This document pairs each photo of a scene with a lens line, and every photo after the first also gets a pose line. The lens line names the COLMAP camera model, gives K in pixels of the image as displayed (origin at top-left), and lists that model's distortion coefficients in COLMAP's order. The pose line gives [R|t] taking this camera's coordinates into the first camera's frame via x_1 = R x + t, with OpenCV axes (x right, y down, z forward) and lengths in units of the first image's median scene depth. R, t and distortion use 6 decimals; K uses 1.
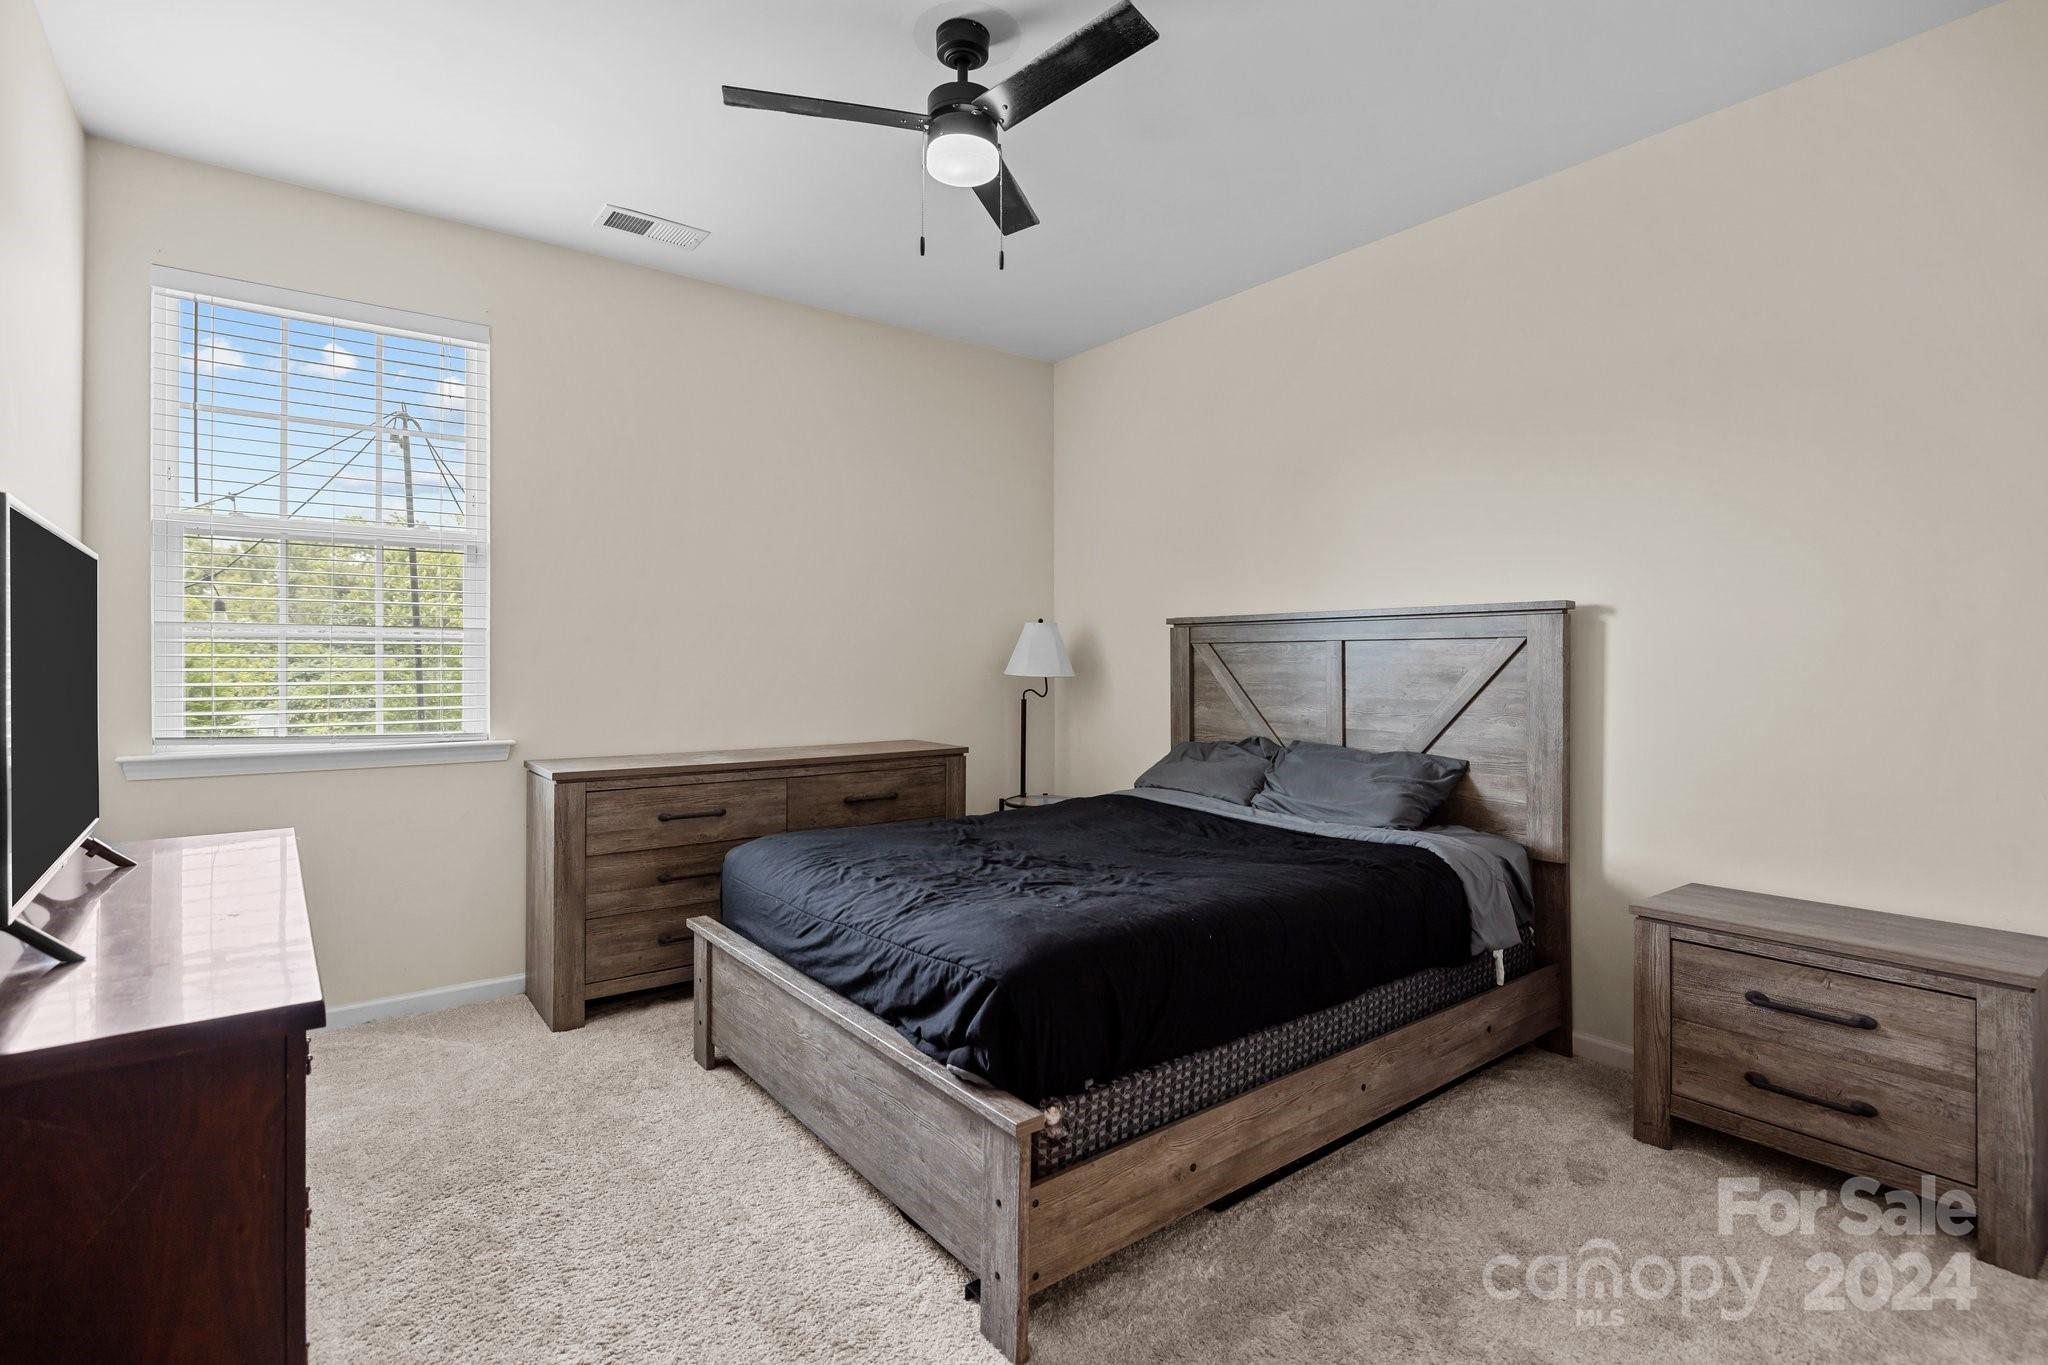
lens RADIAL K [[963.3, 0, 1024.3], [0, 963.3, 670.7], [0, 0, 1]] dist [-0.002557, -0.002107]
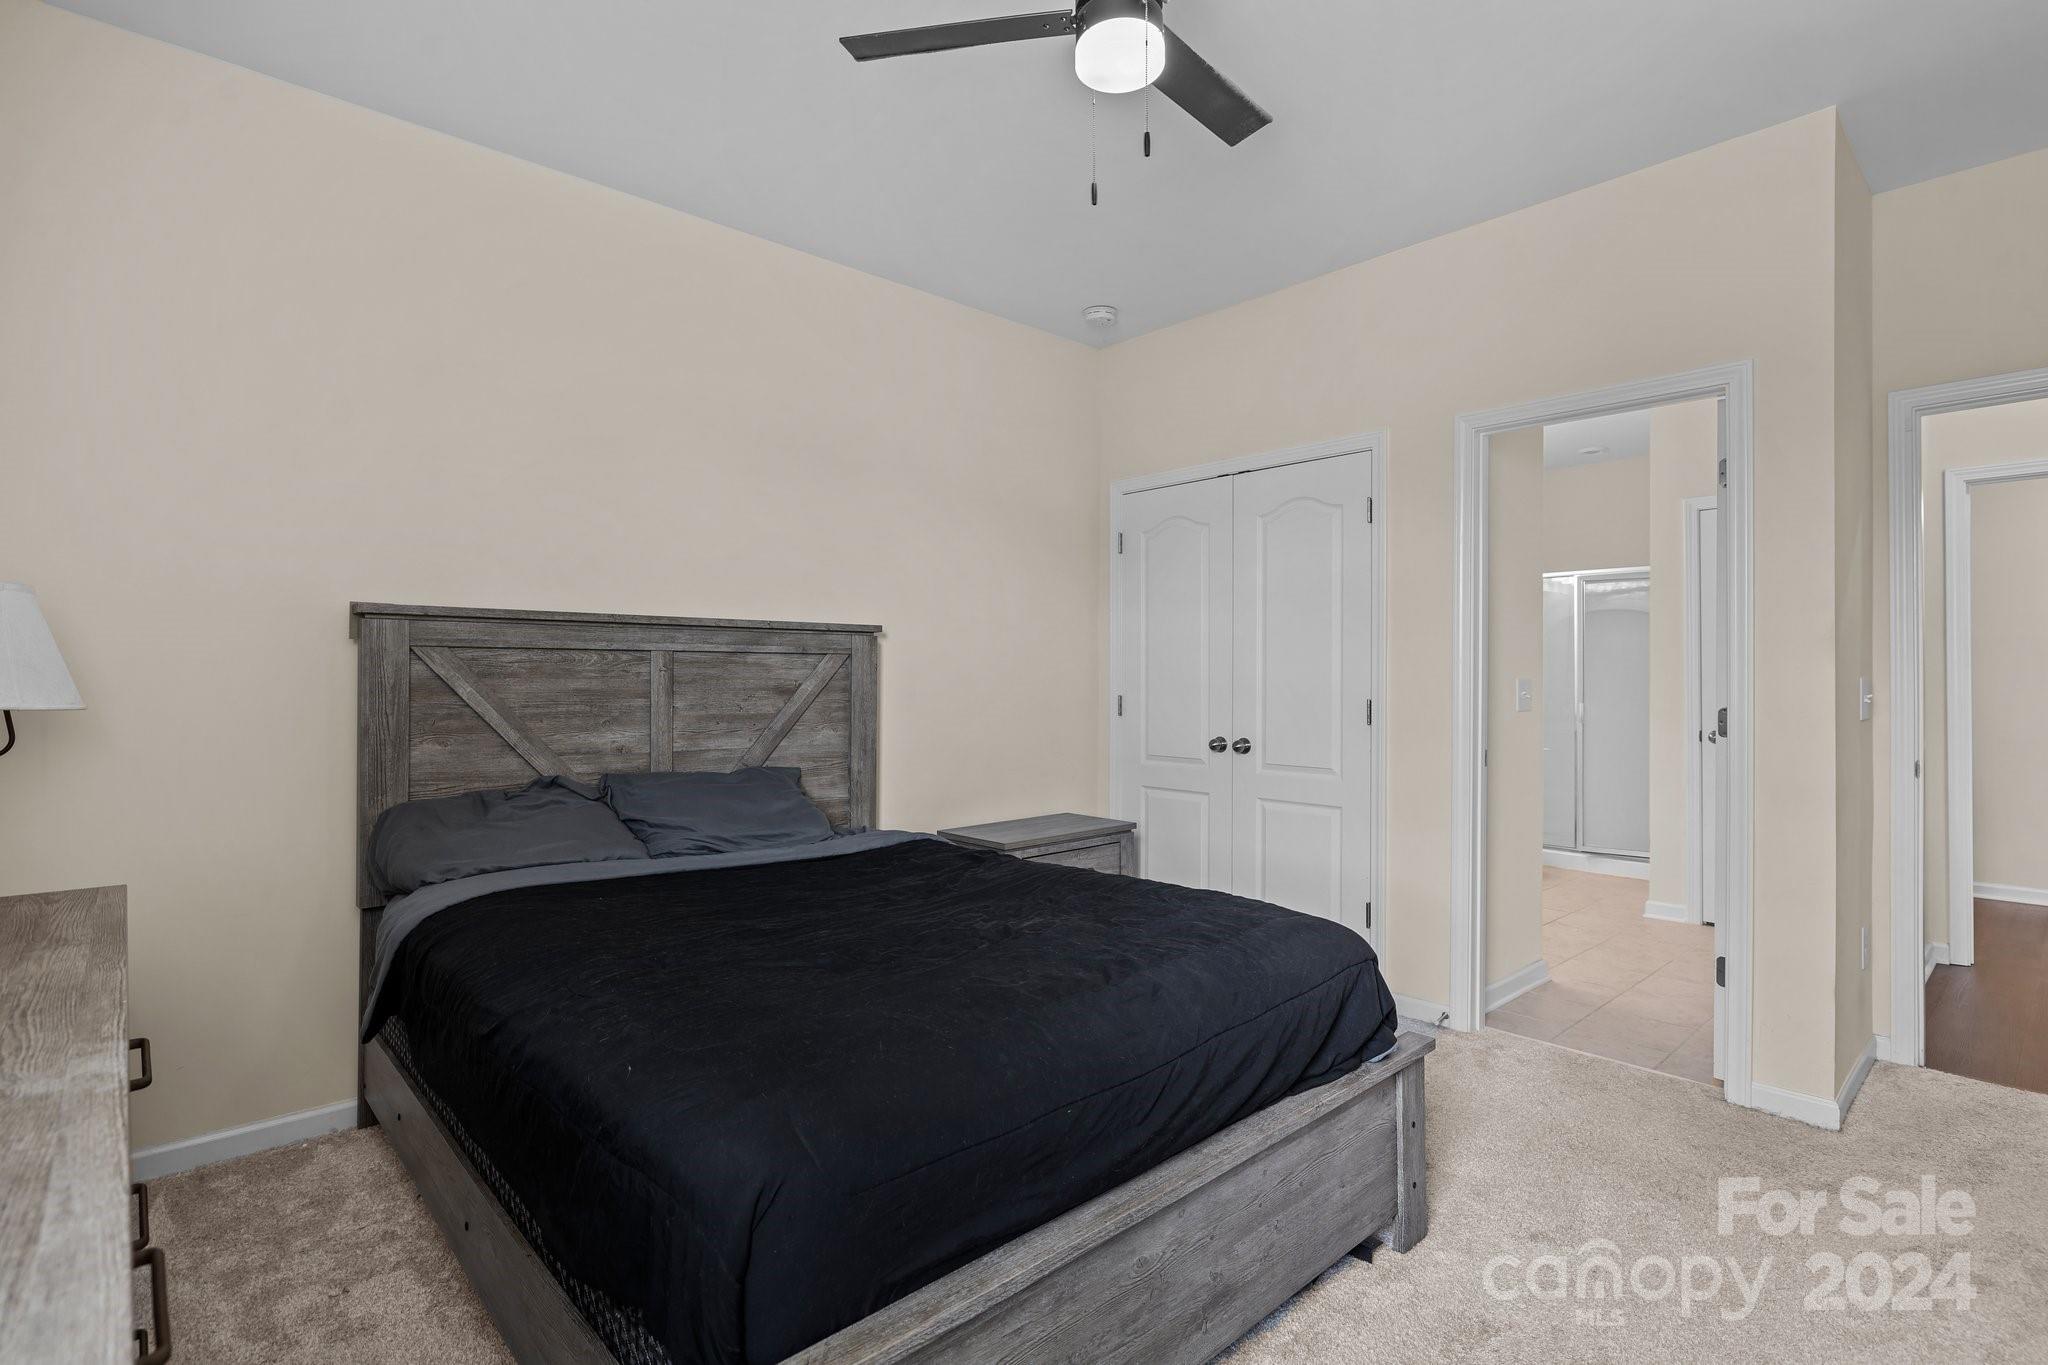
lens RADIAL K [[963.3, 0, 1024.6], [0, 963.3, 677.3], [0, 0, 1]] dist [-0.002557, -0.002107]
pose [[-0.079662, -0.002608, 0.996818, -0.637952], [0.005731, 0.999979, 0.003075, -0.009196], [-0.996805, 0.005958, -0.079646, 0.844887]]
